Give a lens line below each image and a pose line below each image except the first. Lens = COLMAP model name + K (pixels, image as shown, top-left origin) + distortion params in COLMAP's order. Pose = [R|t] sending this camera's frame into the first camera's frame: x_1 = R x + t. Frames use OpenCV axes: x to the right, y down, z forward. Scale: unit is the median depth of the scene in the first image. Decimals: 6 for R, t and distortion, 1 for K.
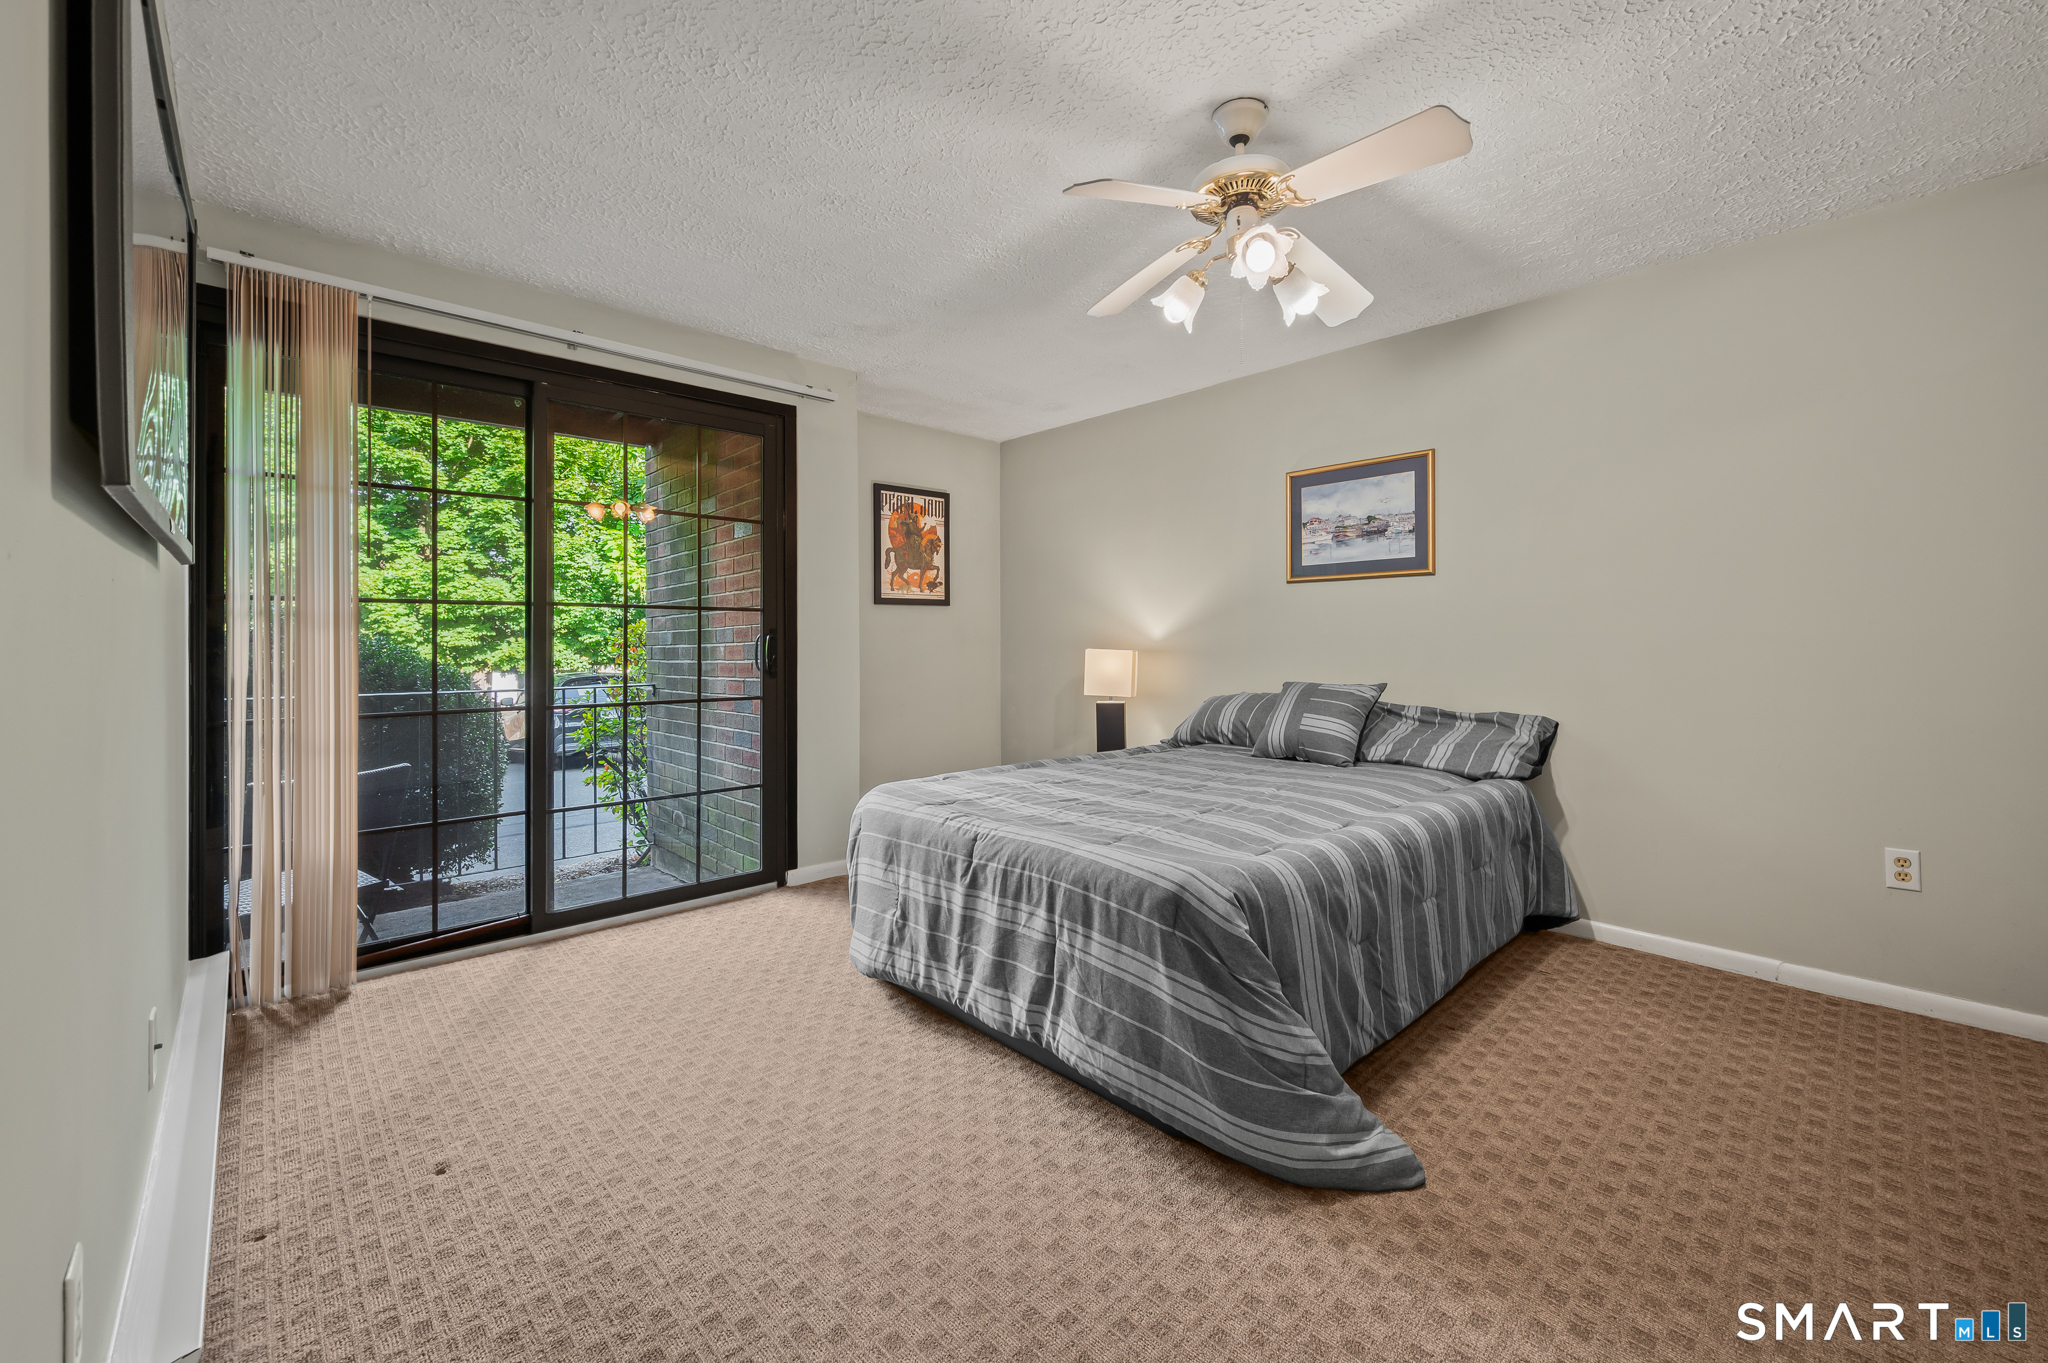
lens RADIAL K [[825.7, 0, 1030.1], [0, 825.7, 644.3], [0, 0, 1]] dist [-0.001472, -0.000062]
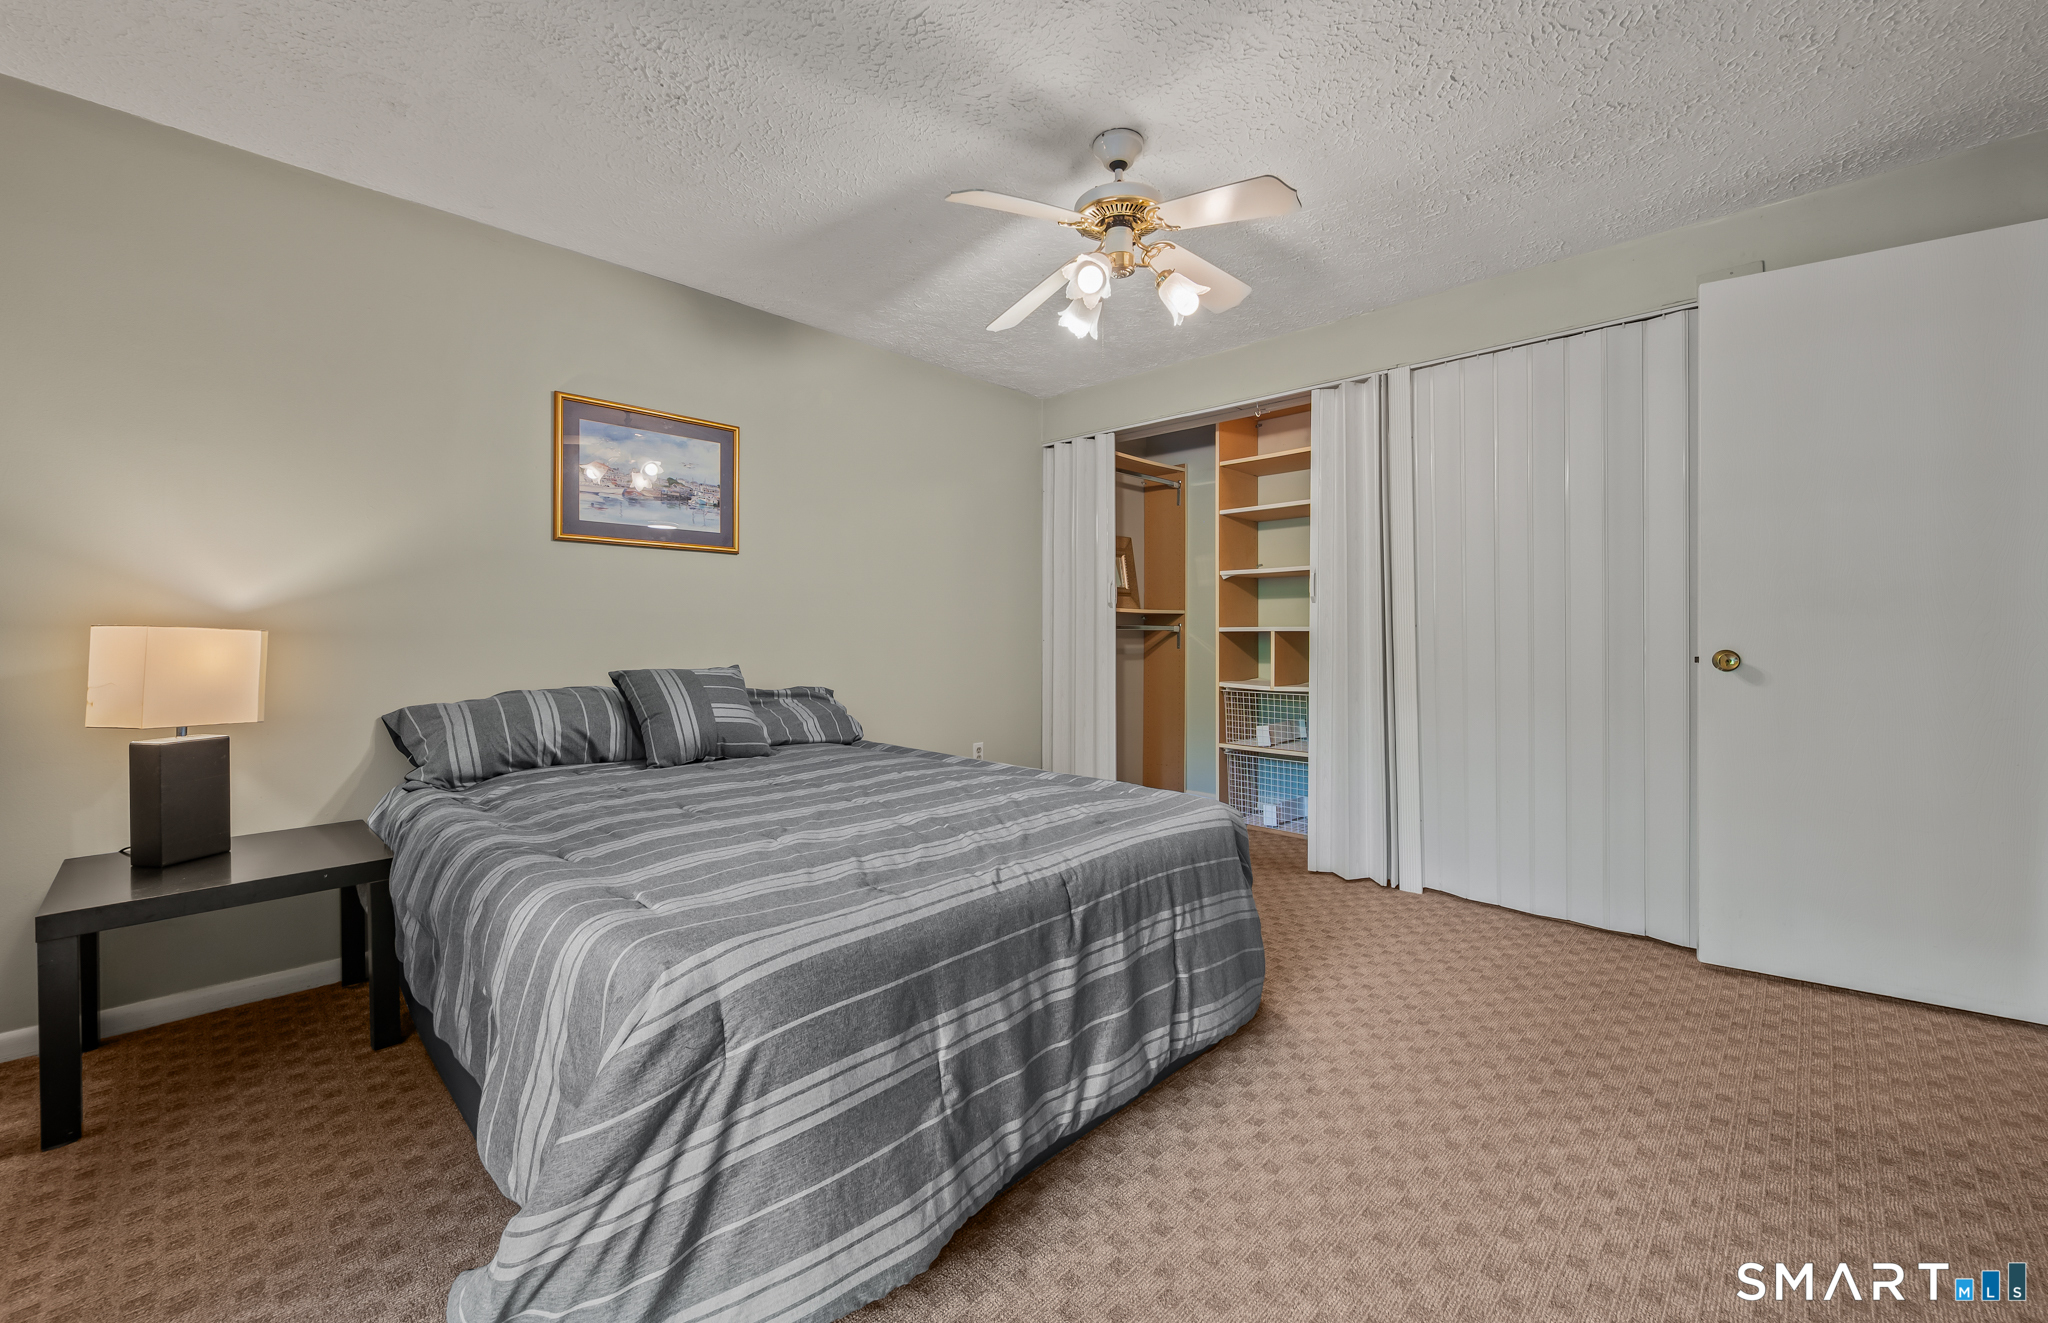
lens RADIAL K [[819.7, 0, 1029.6], [0, 819.7, 626.1], [0, 0, 1]] dist [0.000114, -0.000035]
pose [[-0.052560, 0.014171, 0.998517, -0.497667], [0.001013, 0.999900, -0.014137, 0.015864], [-0.998617, 0.000268, -0.052569, 0.686877]]
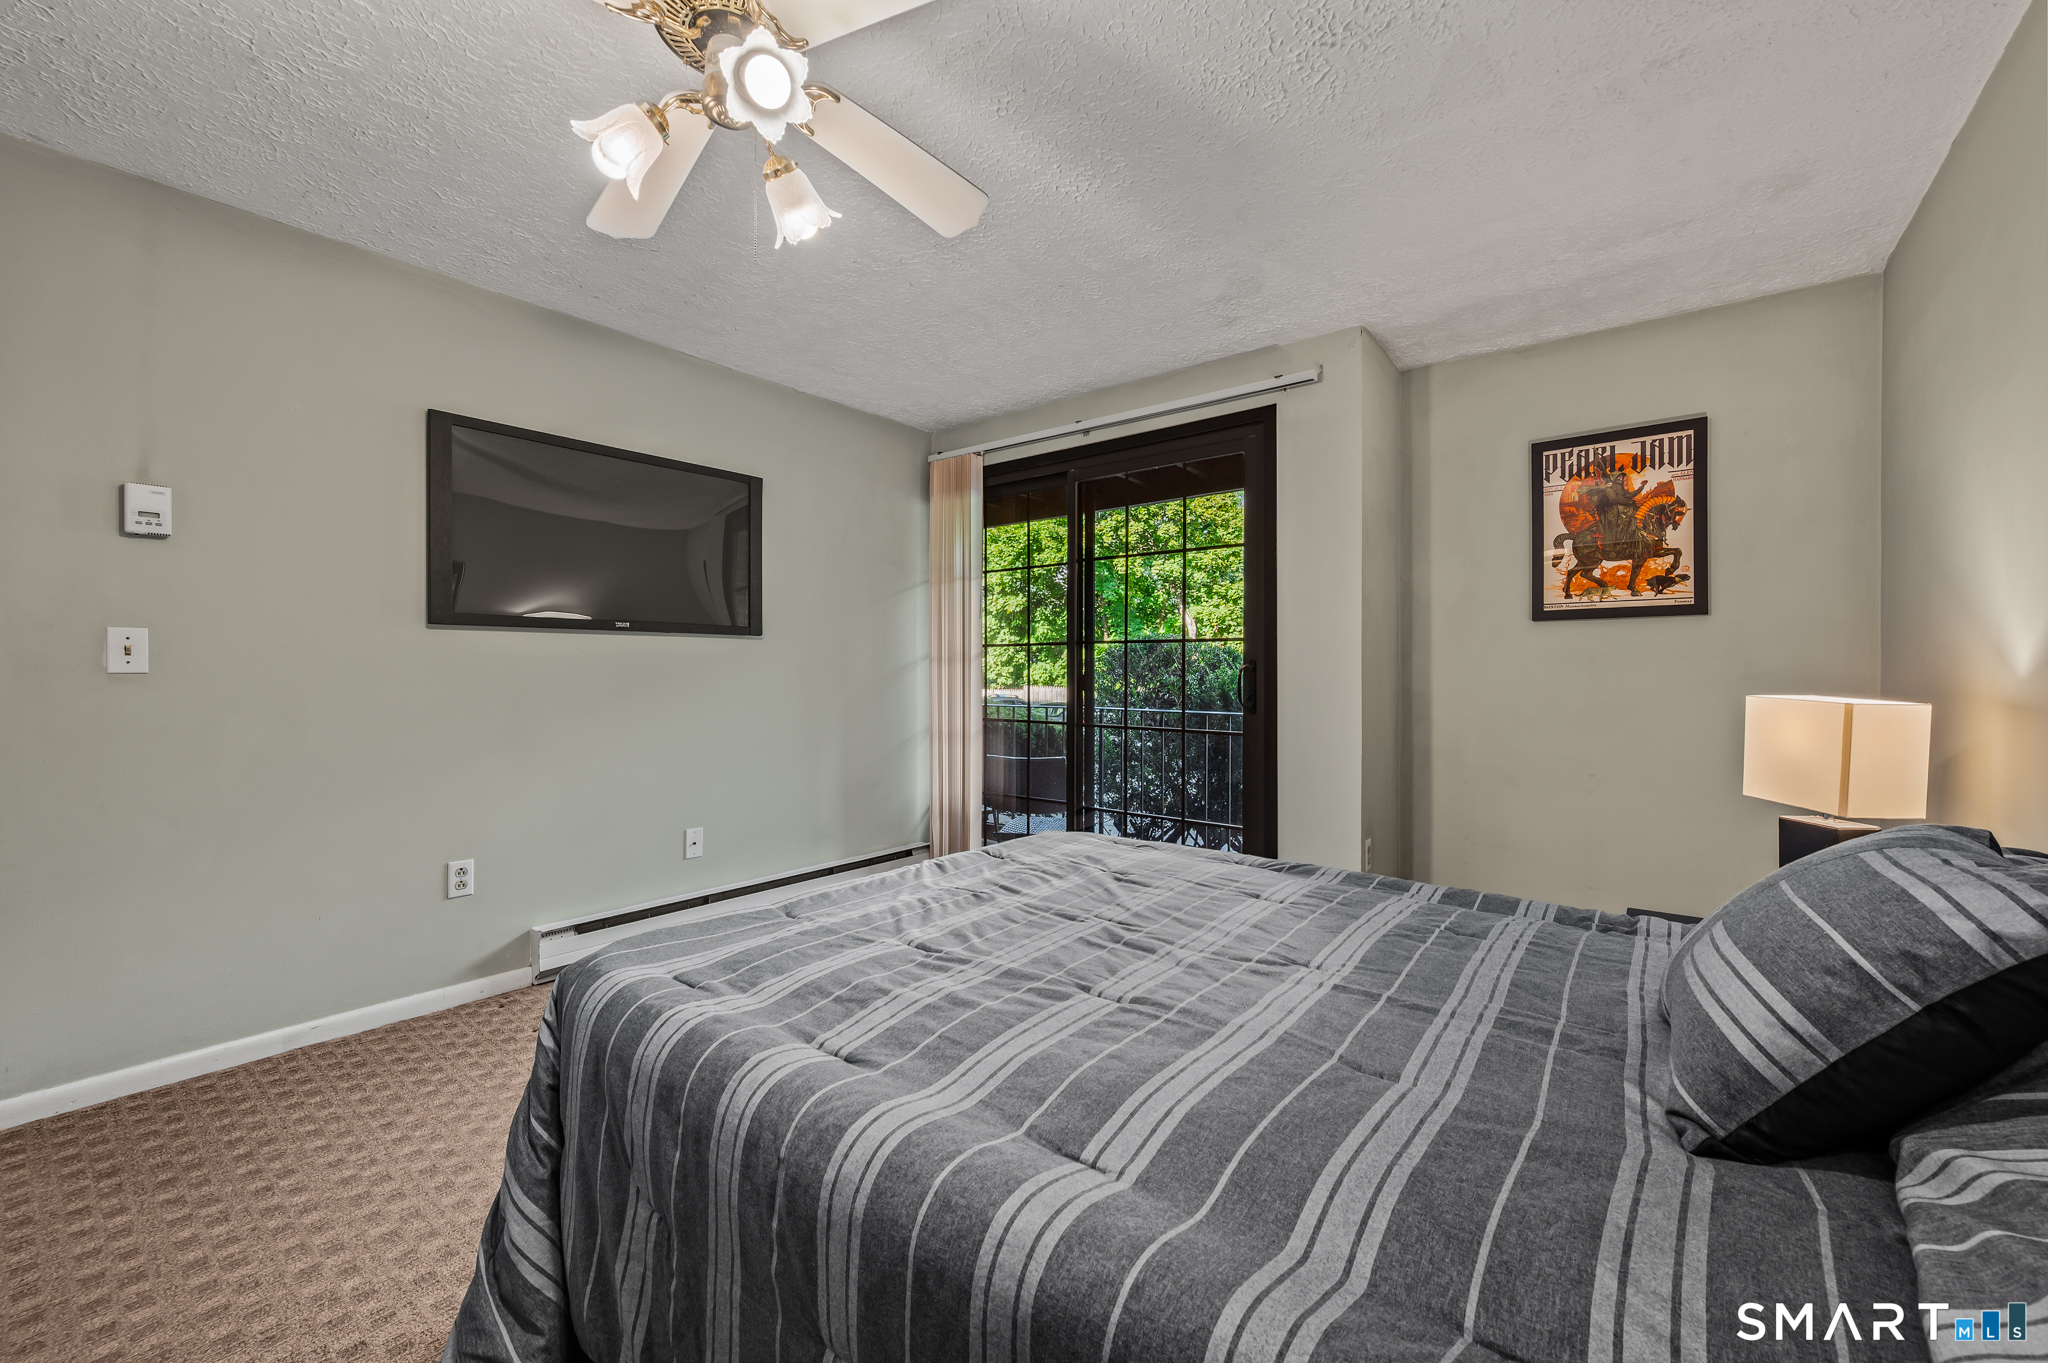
lens RADIAL K [[798.4, 0, 1024.0], [0, 798.4, 681.5], [0, 0, 1]] dist [-0.000687, -0.000030]
pose [[0.154810, 0.014378, -0.987840, 0.543191], [-0.006708, 0.999886, 0.013502, -0.006317], [0.987921, 0.004536, 0.154889, 0.649017]]
